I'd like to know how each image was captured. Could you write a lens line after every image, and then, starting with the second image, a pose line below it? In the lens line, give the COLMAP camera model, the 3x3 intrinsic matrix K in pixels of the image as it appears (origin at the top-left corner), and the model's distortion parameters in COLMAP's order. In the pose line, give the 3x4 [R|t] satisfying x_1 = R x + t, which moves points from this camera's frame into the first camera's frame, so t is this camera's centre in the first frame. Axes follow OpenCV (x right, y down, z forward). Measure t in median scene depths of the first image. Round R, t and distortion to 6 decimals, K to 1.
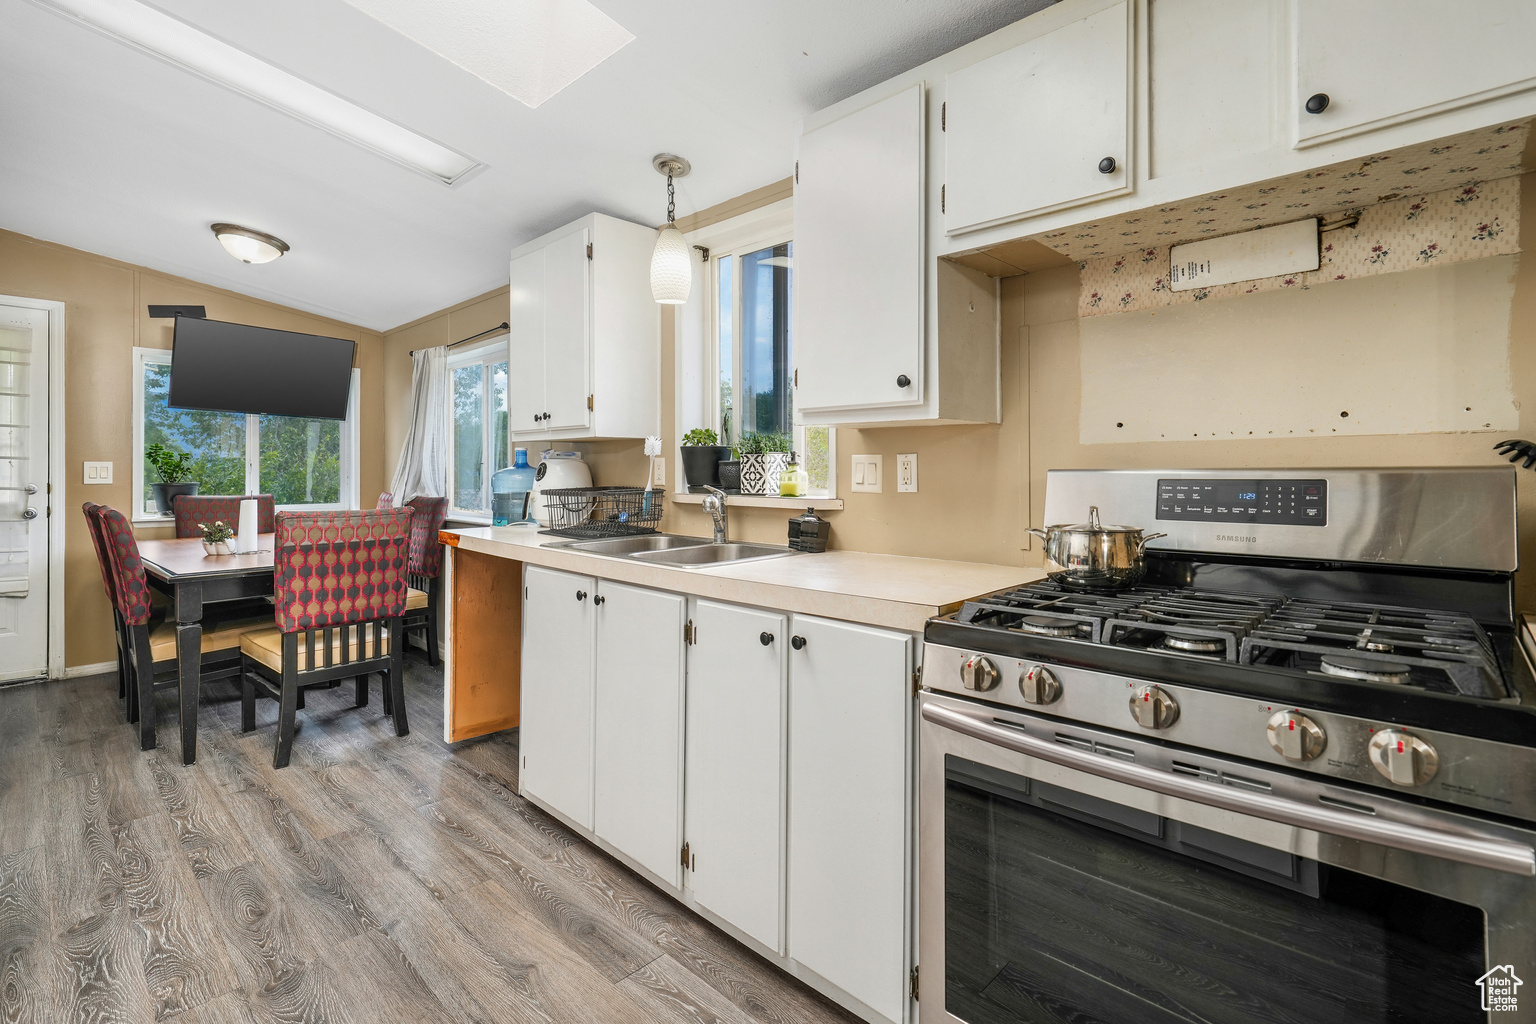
lens RADIAL K [[716.4, 0, 767.0], [0, 716.4, 469.9], [0, 0, 1]] dist [0.000016, -0.000117]
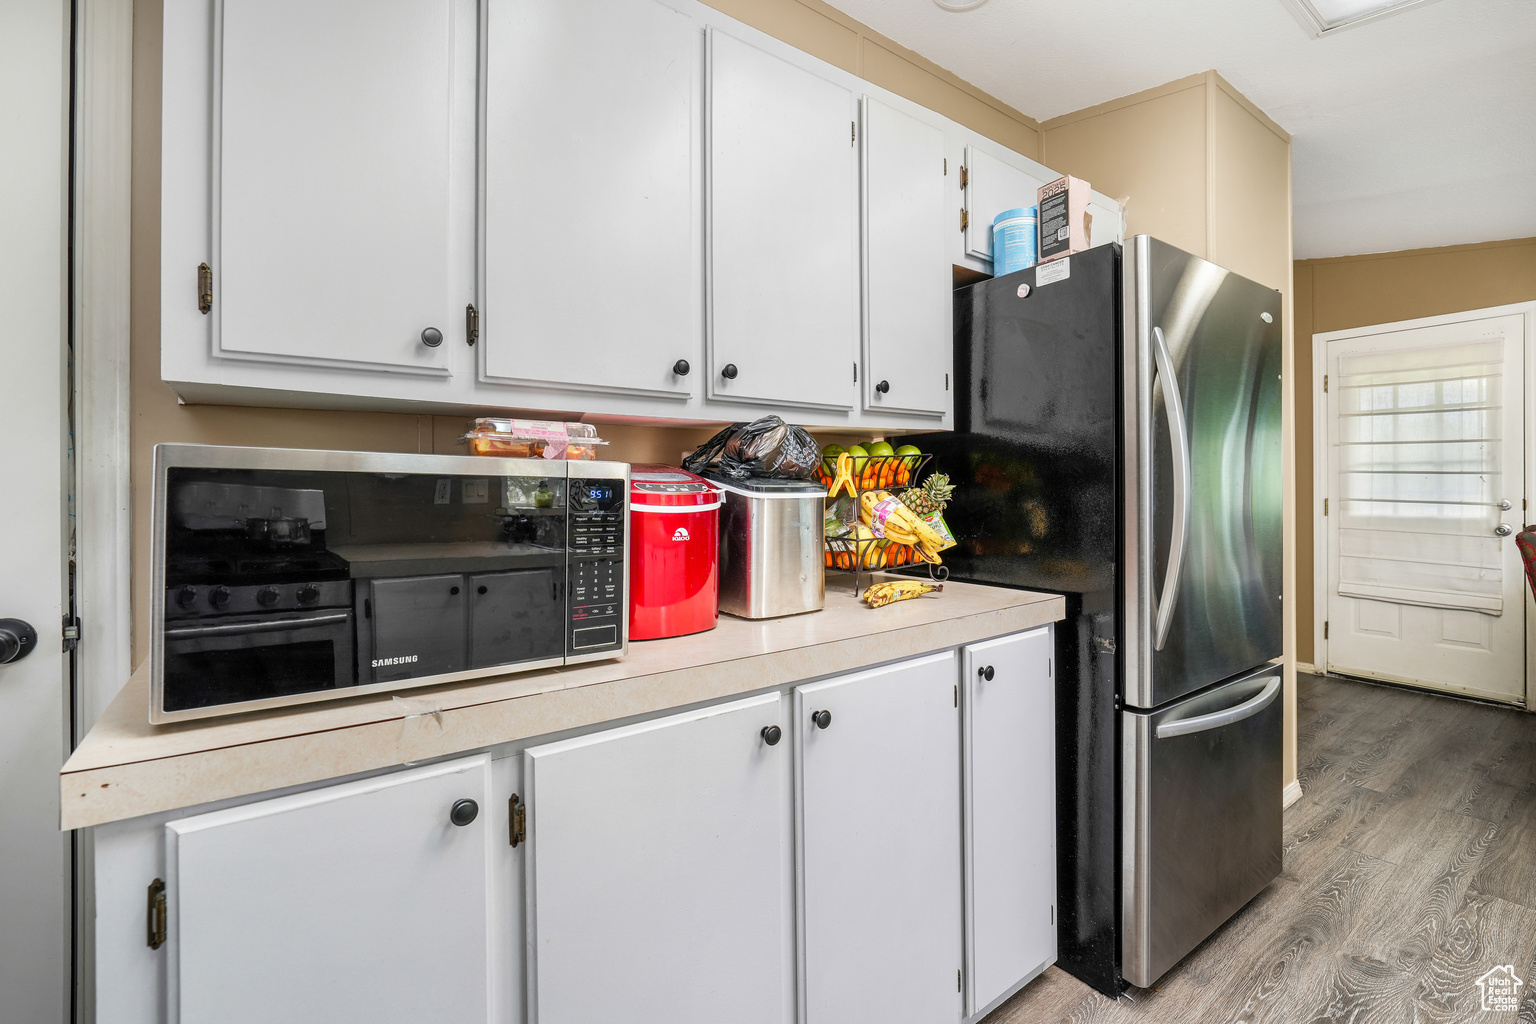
lens RADIAL K [[665.9, 0, 763.2], [0, 665.9, 489.8], [0, 0, 1]] dist [-0.003083, 0.000519]
pose [[-0.193624, 0.001119, -0.981075, 0.036084], [0.007367, 0.999973, -0.000313, -0.000213], [0.981048, -0.007288, -0.193627, 0.201436]]
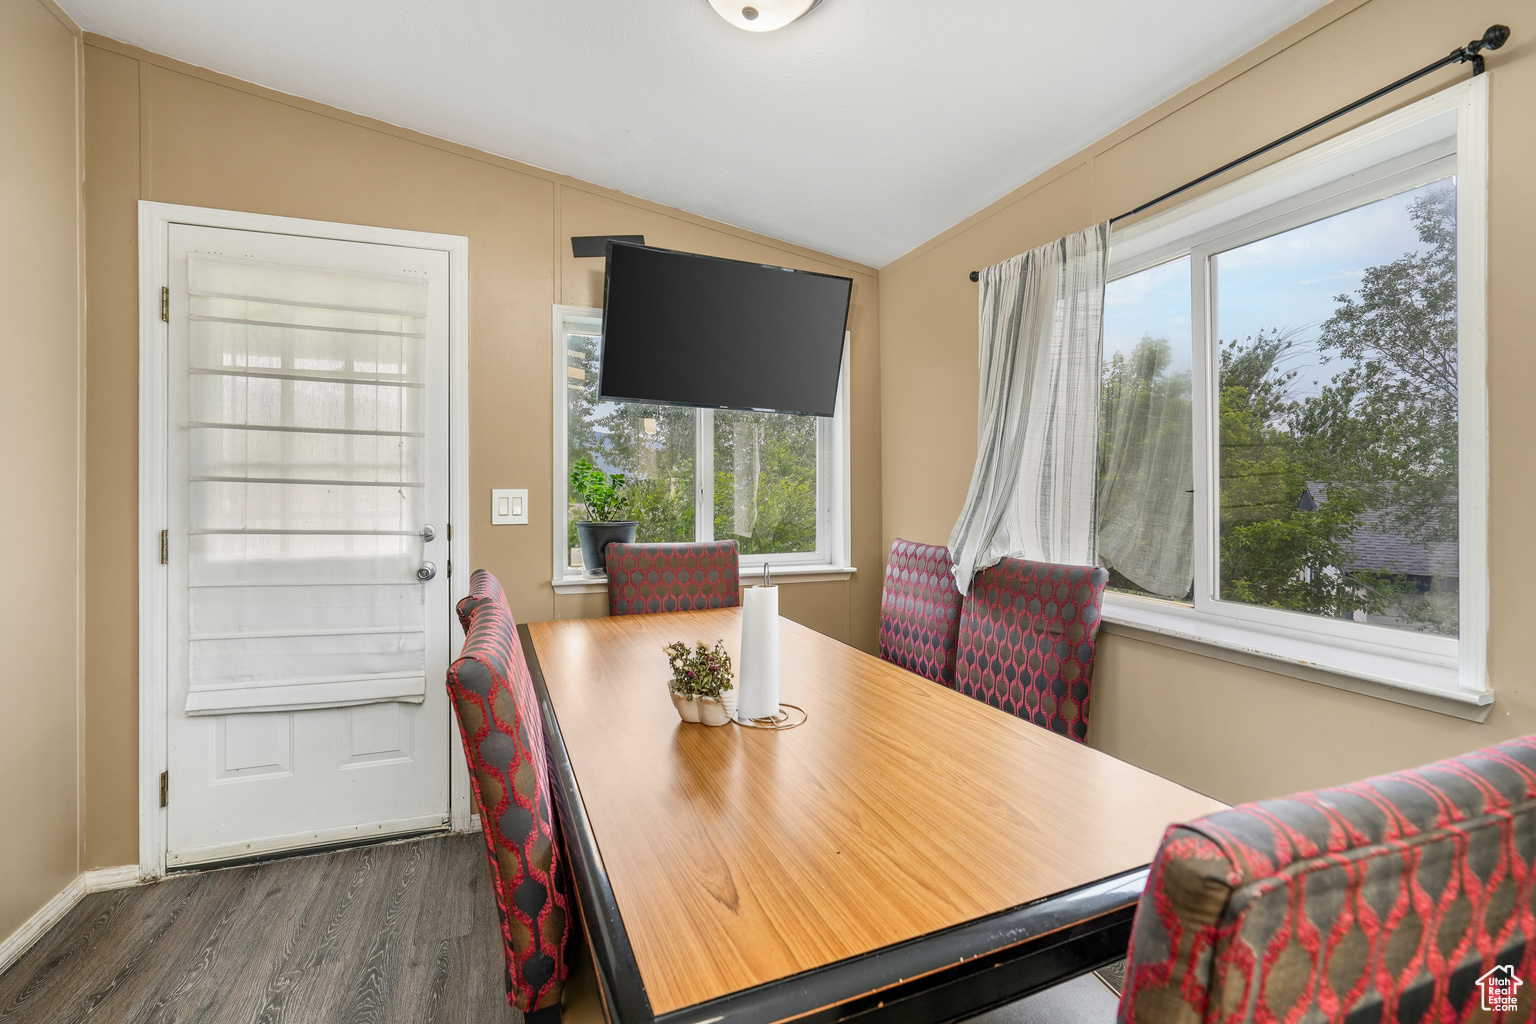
lens RADIAL K [[665.9, 0, 763.2], [0, 665.9, 489.8], [0, 0, 1]] dist [-0.003083, 0.000519]
pose [[0.900842, -0.005474, -0.434112, -0.508547], [0.005119, 0.999985, -0.001986, -0.009281], [0.434116, -0.000433, 0.900857, 0.604049]]
